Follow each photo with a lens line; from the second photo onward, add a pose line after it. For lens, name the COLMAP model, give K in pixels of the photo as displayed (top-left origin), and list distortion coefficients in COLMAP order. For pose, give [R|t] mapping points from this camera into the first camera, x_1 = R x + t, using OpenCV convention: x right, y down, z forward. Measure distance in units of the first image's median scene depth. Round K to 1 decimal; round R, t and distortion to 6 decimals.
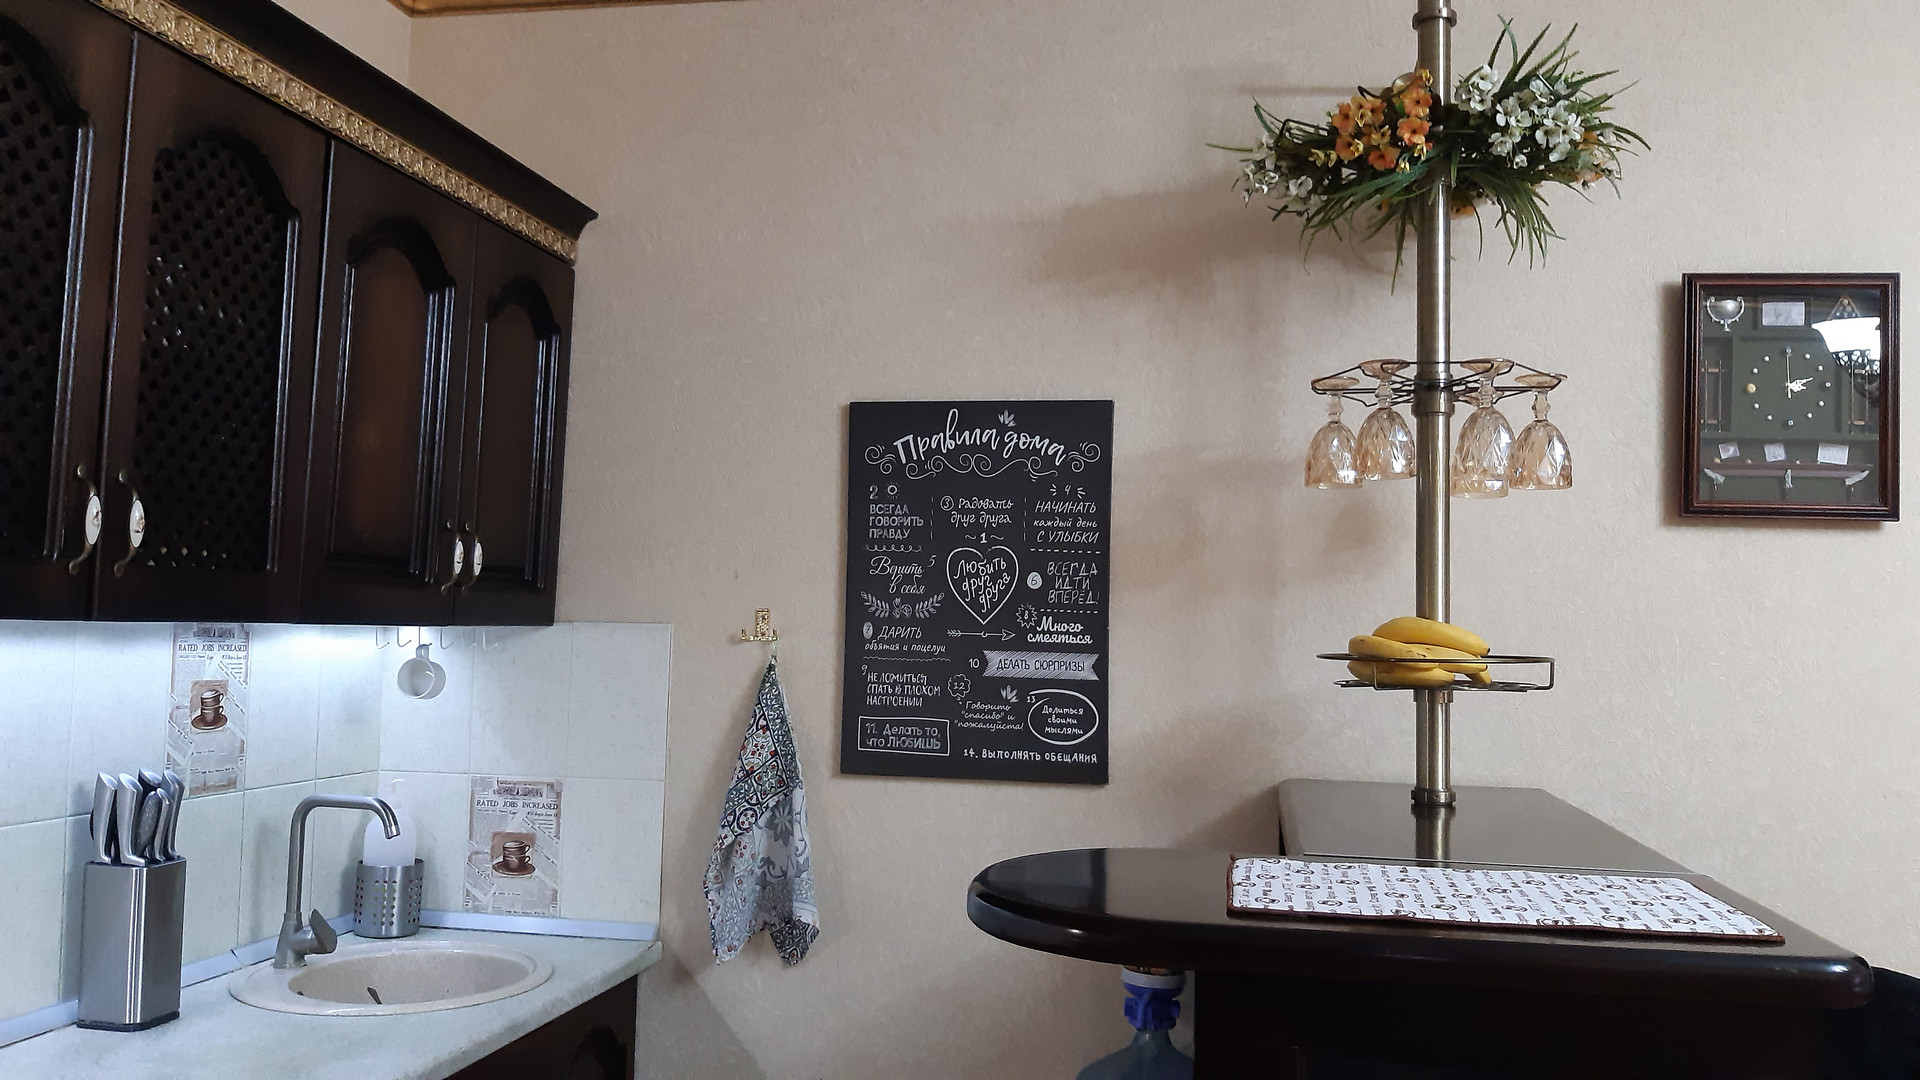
lens RADIAL K [[1462.8, 0, 960.0], [0, 1462.8, 540.0], [0, 0, 1]] dist [0.118935, -0.215327]
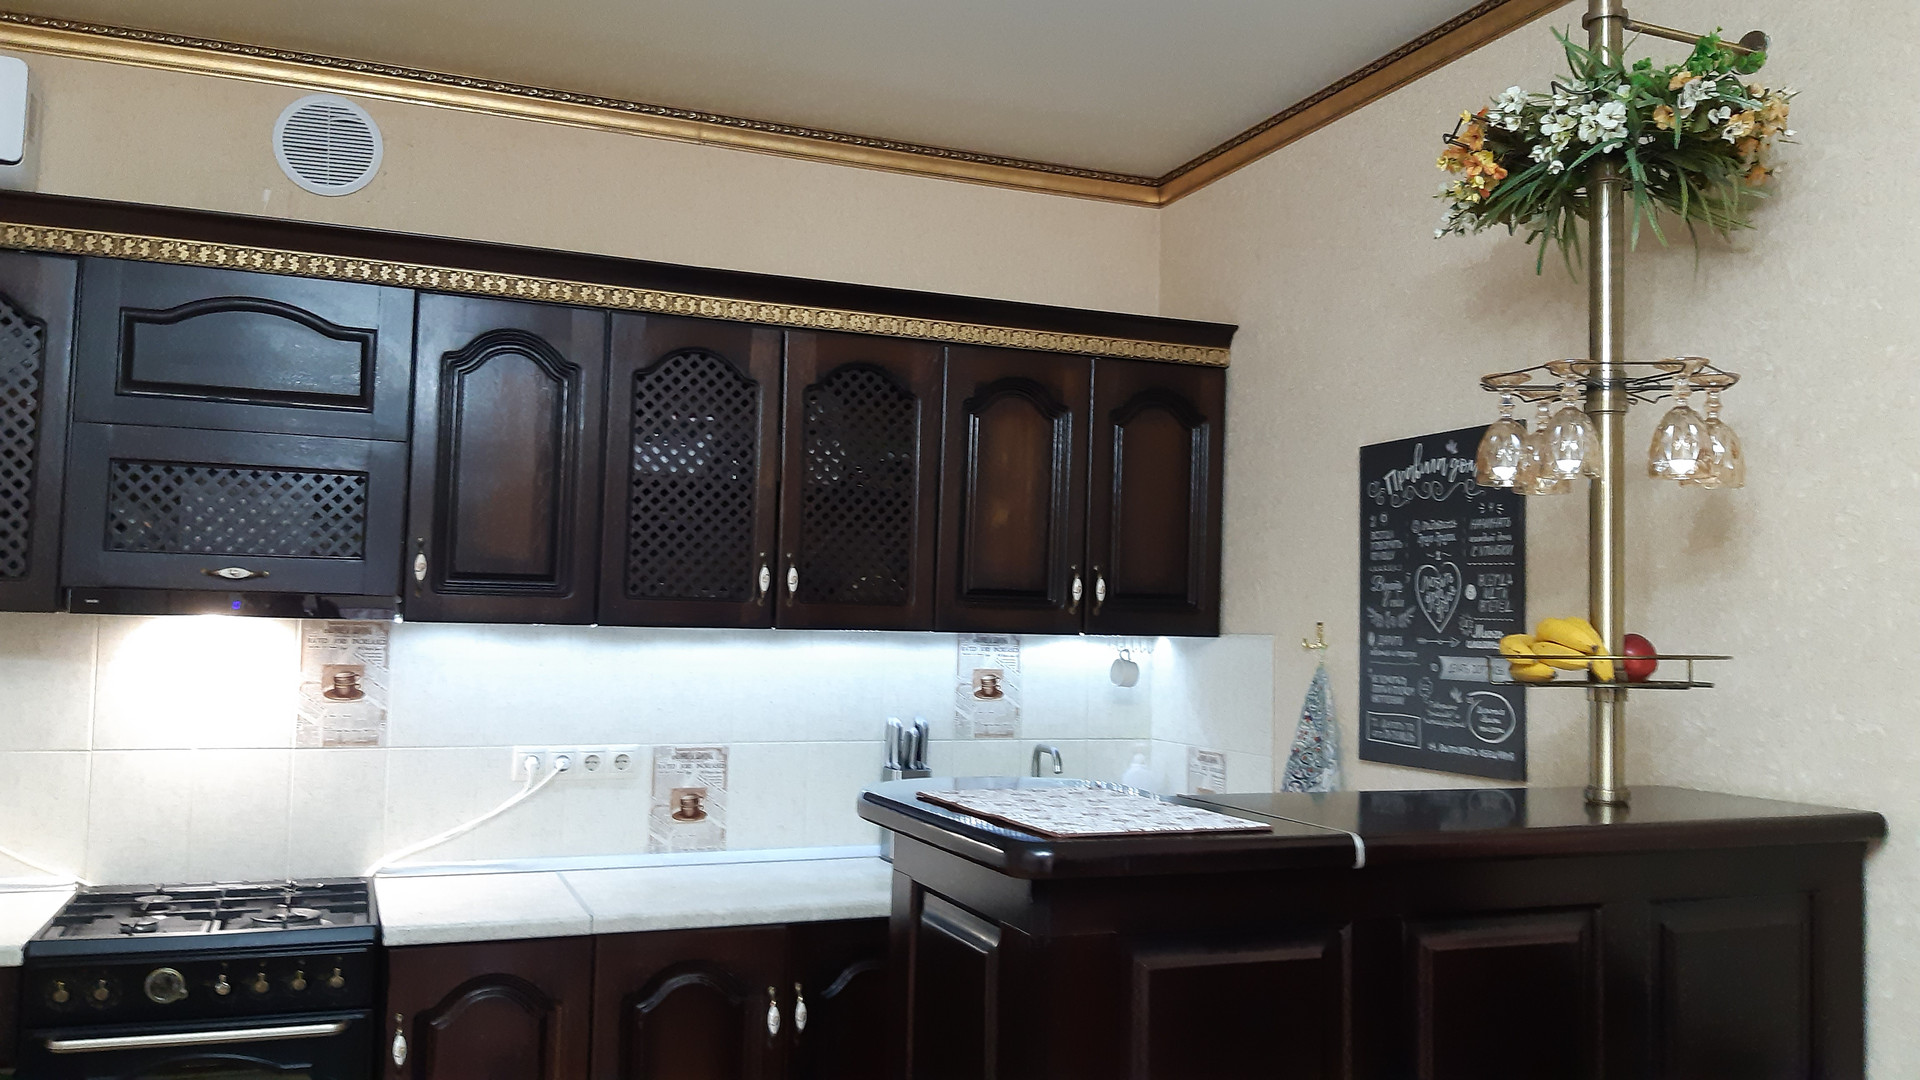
lens RADIAL K [[1462.8, 0, 960.0], [0, 1462.8, 540.0], [0, 0, 1]] dist [0.118935, -0.215327]
pose [[0.551047, -0.063913, -0.832023, 0.758233], [0.044065, 0.997900, -0.047471, 0.024402], [0.833310, -0.010504, 0.552707, 0.069086]]
